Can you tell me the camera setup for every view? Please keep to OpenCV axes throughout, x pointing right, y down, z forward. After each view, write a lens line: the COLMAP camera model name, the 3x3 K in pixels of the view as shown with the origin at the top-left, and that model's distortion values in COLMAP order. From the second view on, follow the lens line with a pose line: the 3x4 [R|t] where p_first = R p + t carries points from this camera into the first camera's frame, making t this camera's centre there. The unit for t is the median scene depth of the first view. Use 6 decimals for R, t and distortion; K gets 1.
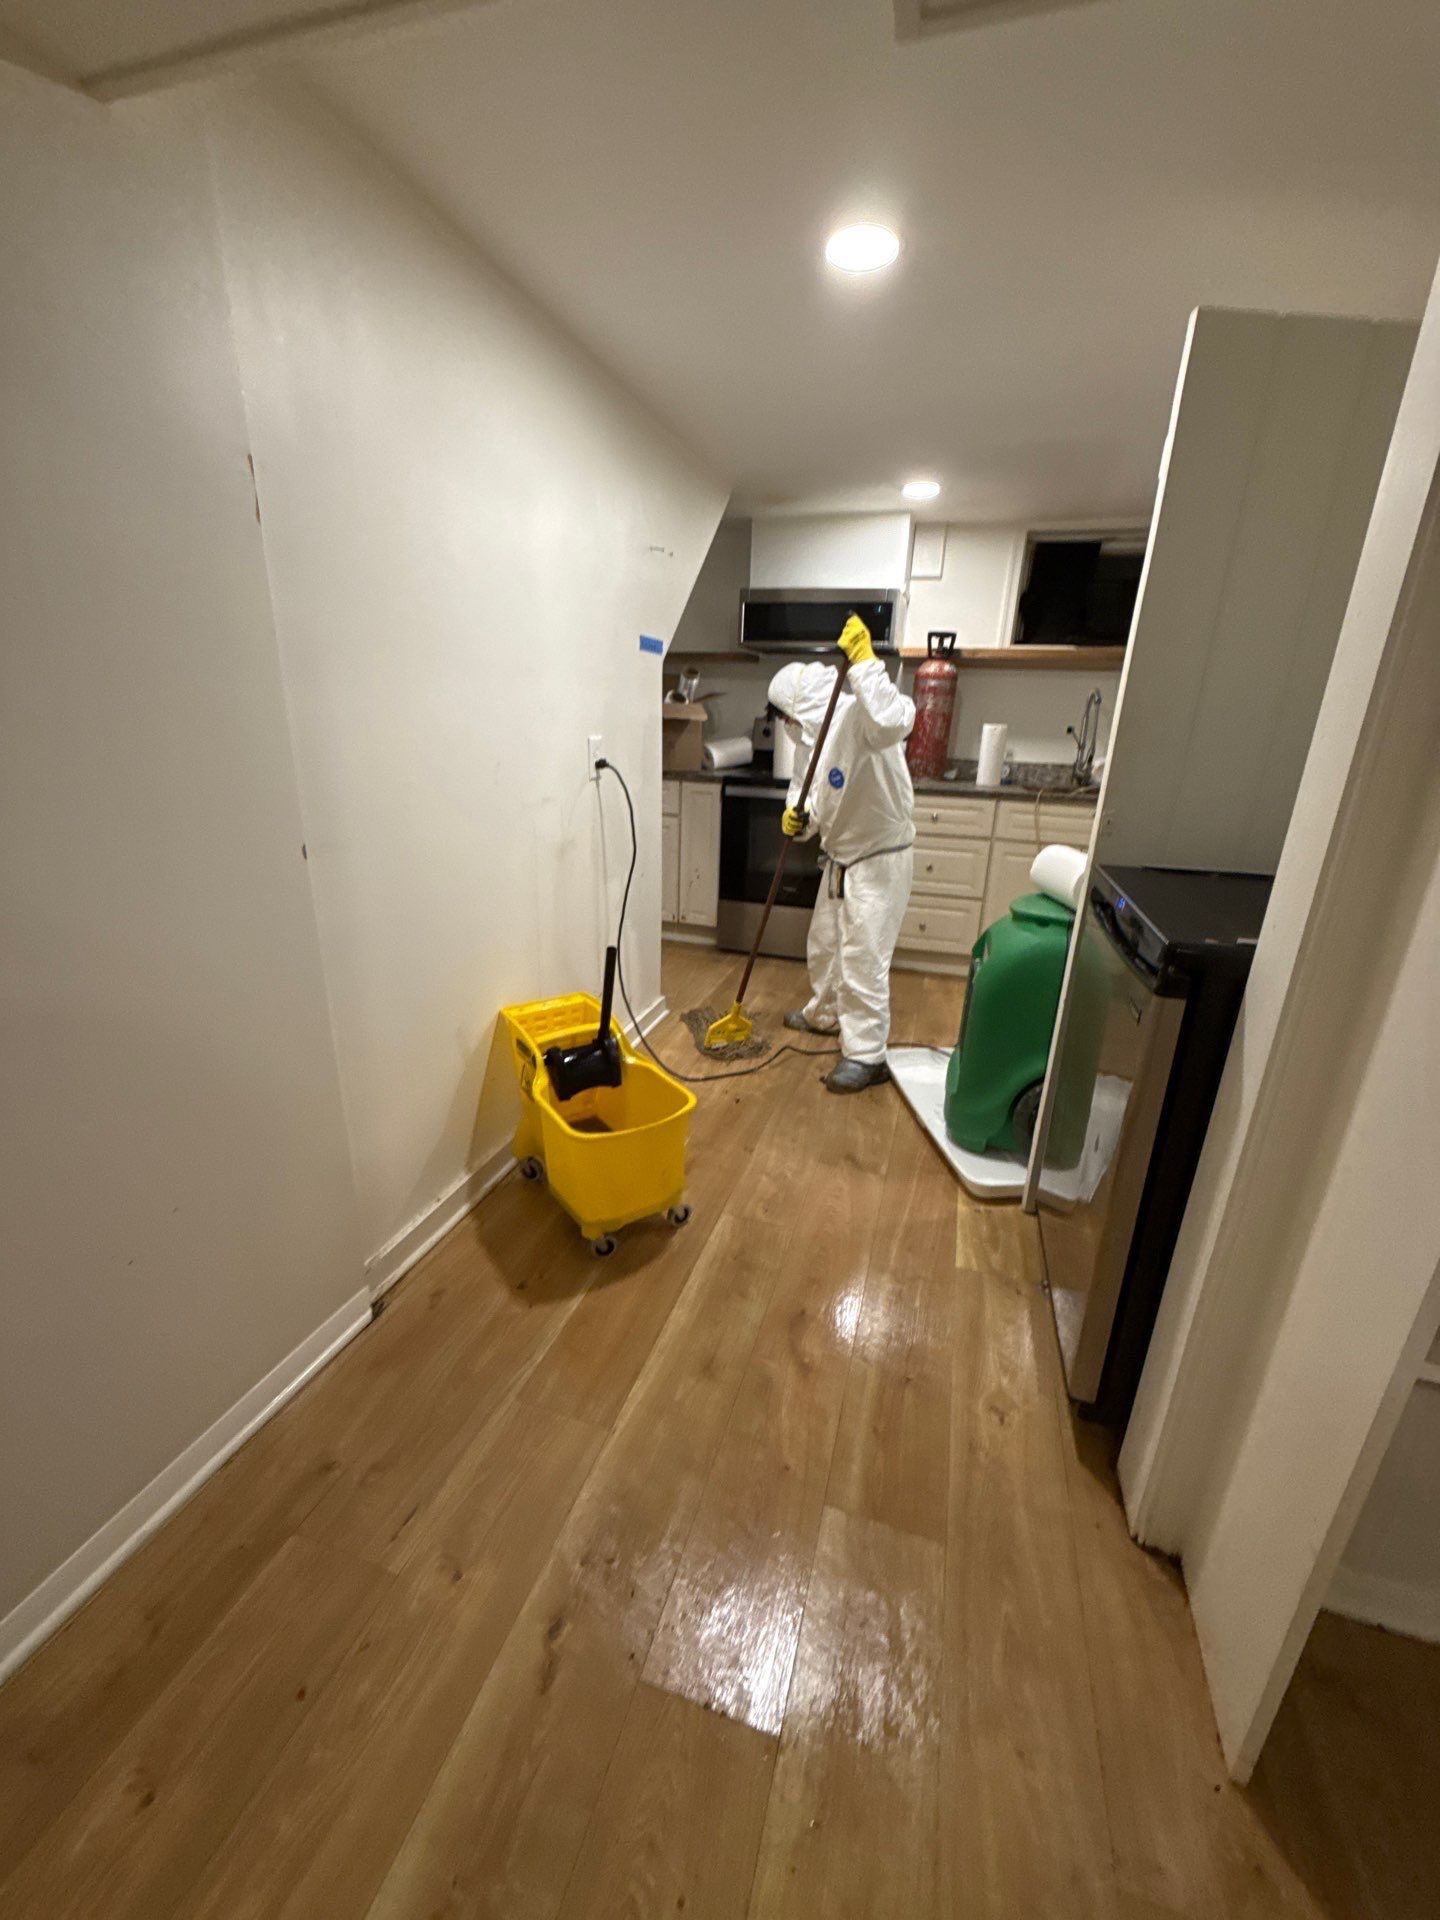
lens RADIAL K [[761.8, 0, 721.9], [0, 761.8, 953.2], [0, 0, 1]] dist [-0.001687, 0.000107]
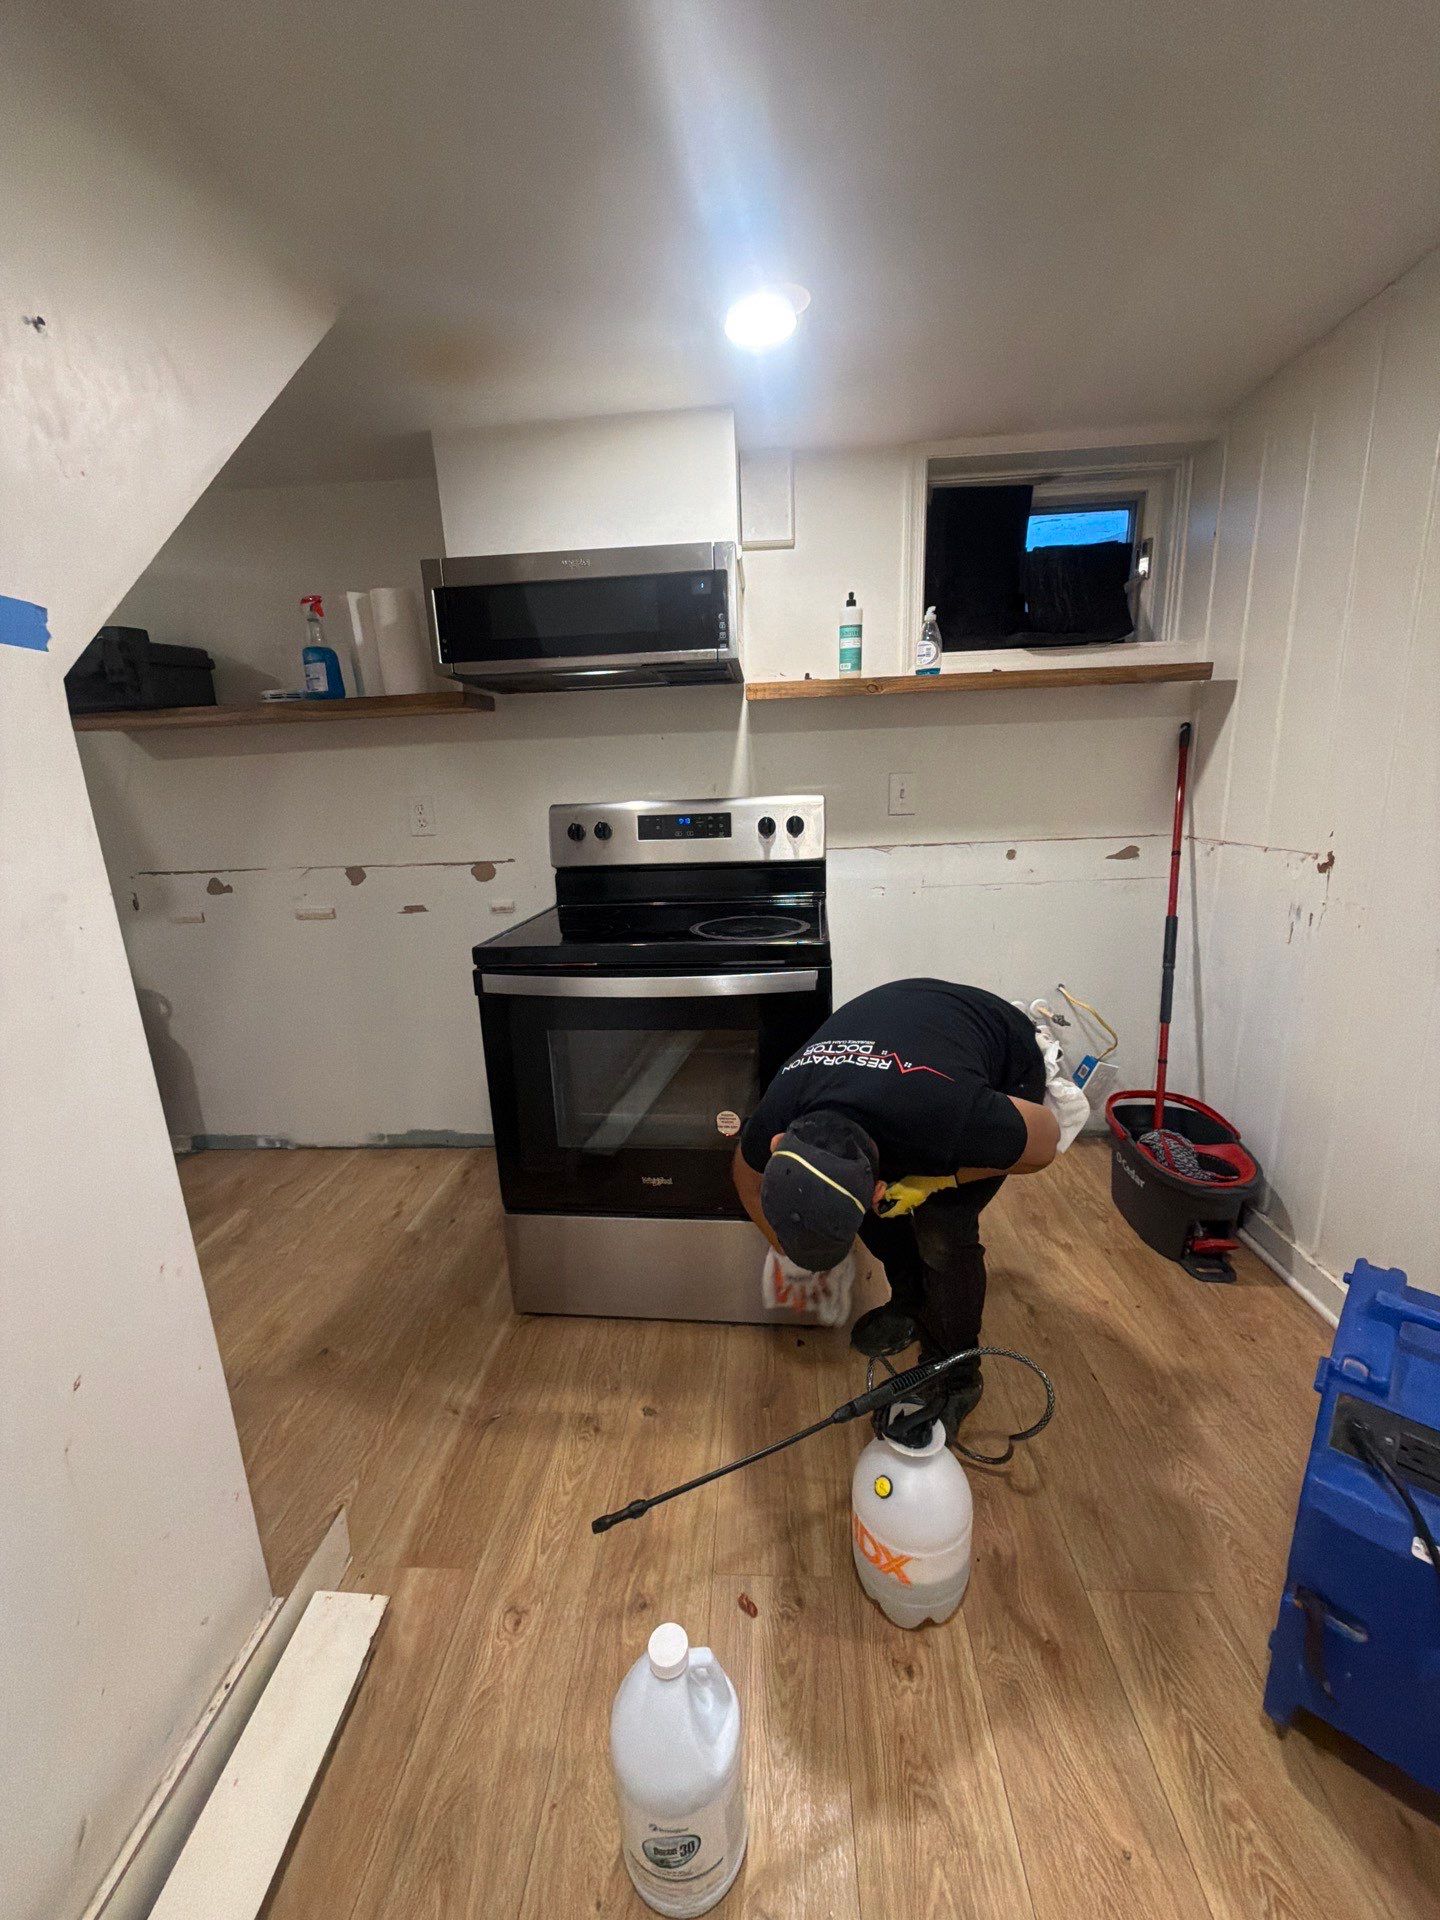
lens RADIAL K [[761.8, 0, 720.5], [0, 761.8, 960.2], [0, 0, 1]] dist [-0.001687, 0.000107]
pose [[0.967808, -0.127652, 0.216916, 0.073828], [0.144494, 0.987461, -0.063578, -0.163558], [-0.206080, 0.092875, 0.974118, 0.506459]]
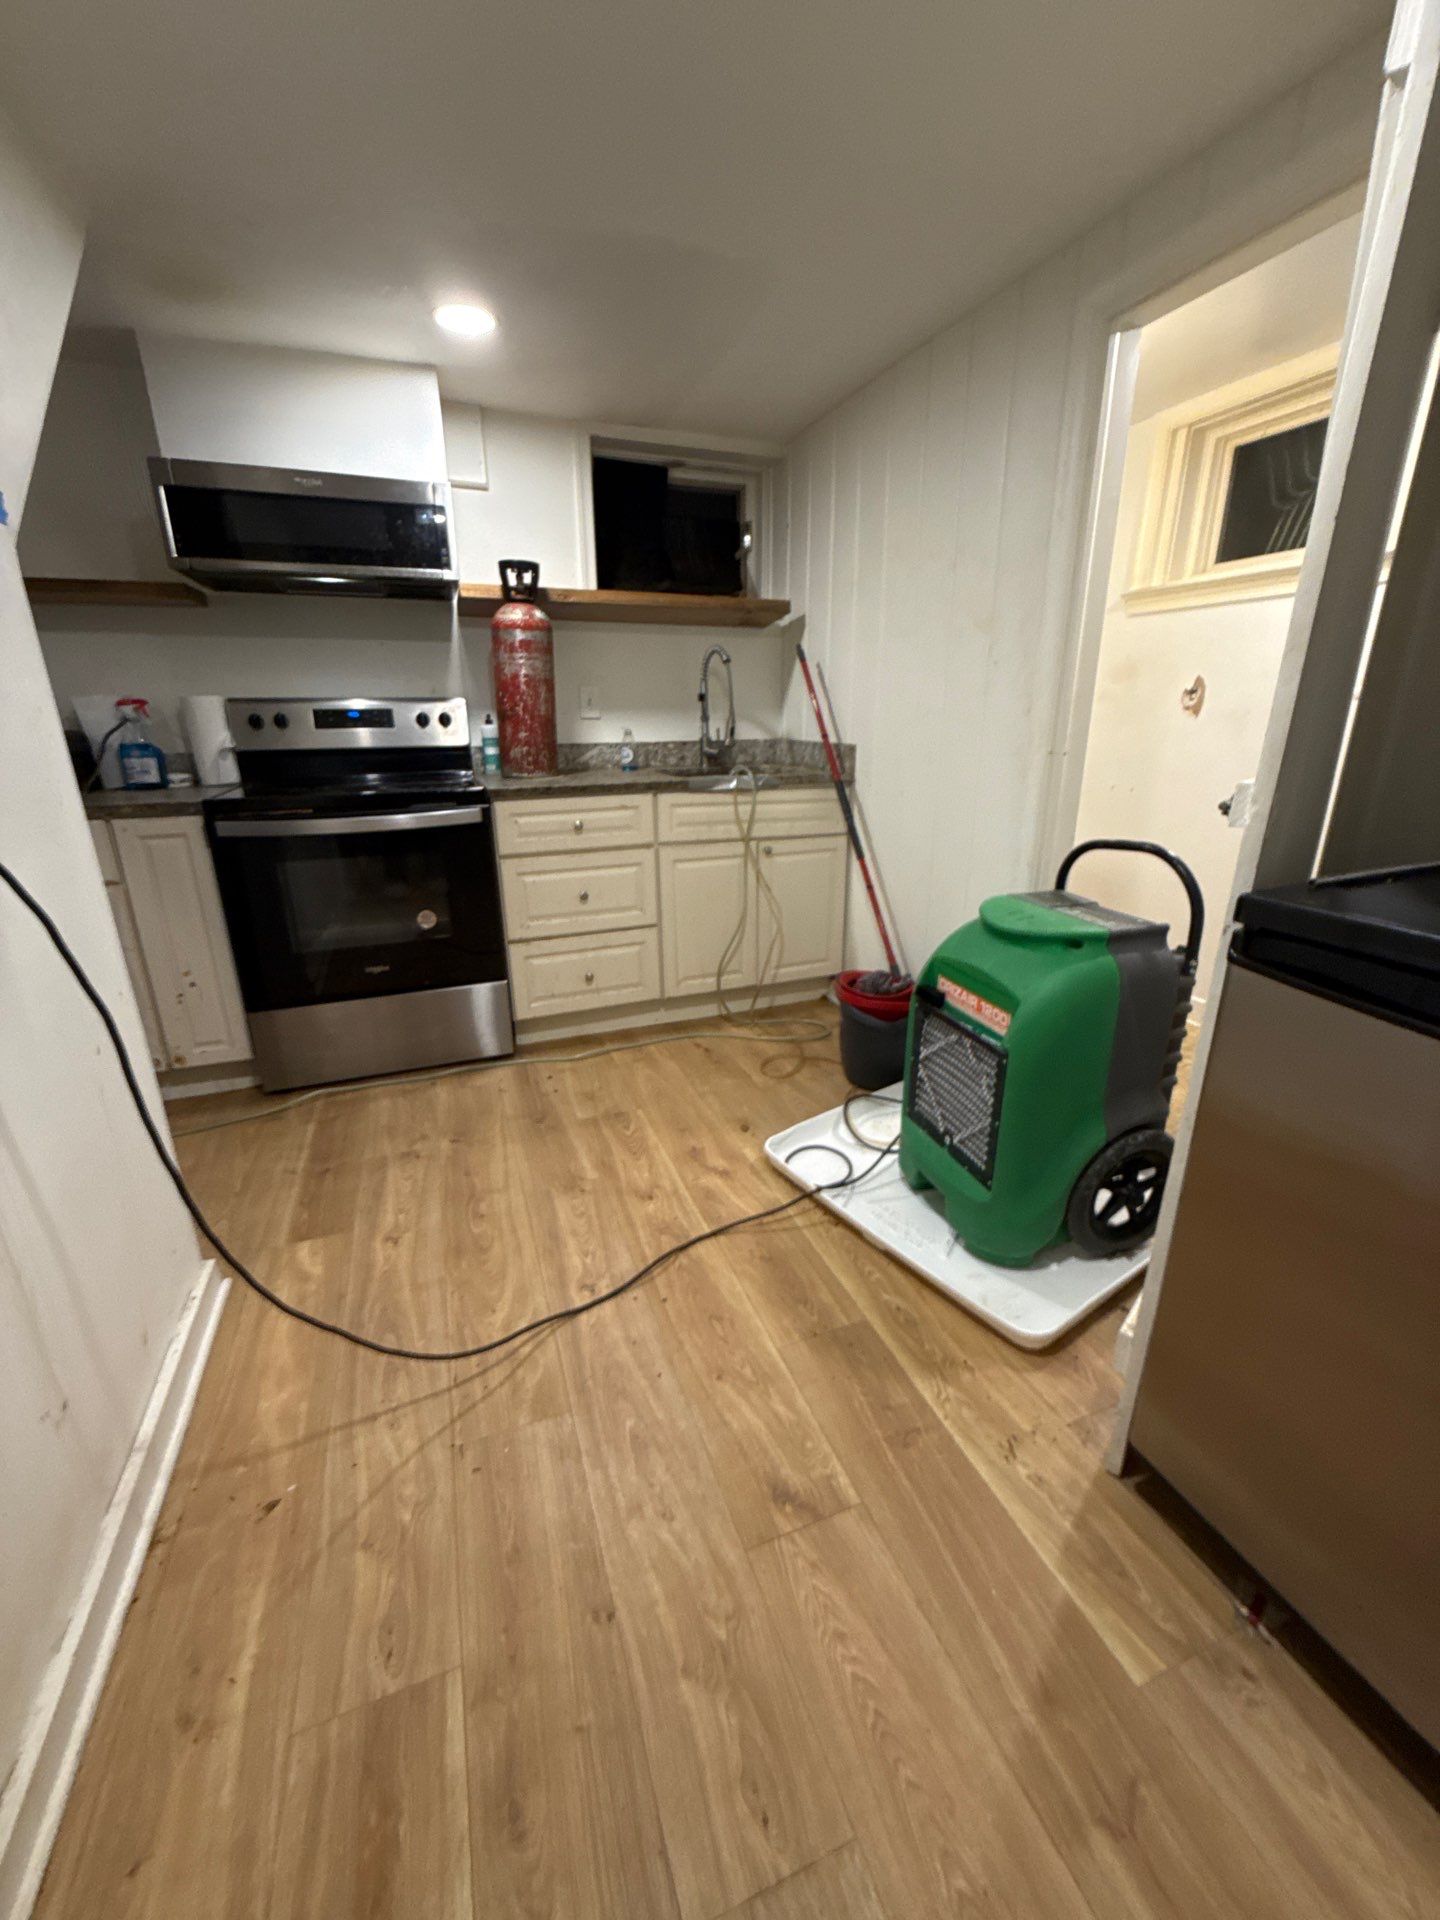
lens RADIAL K [[761.8, 0, 725.9], [0, 761.8, 957.7], [0, 0, 1]] dist [-0.001687, 0.000107]
pose [[0.782956, -0.229181, 0.578322, -0.047878], [0.222200, 0.971366, 0.084116, -0.086847], [-0.581040, 0.062644, 0.811460, 0.347262]]
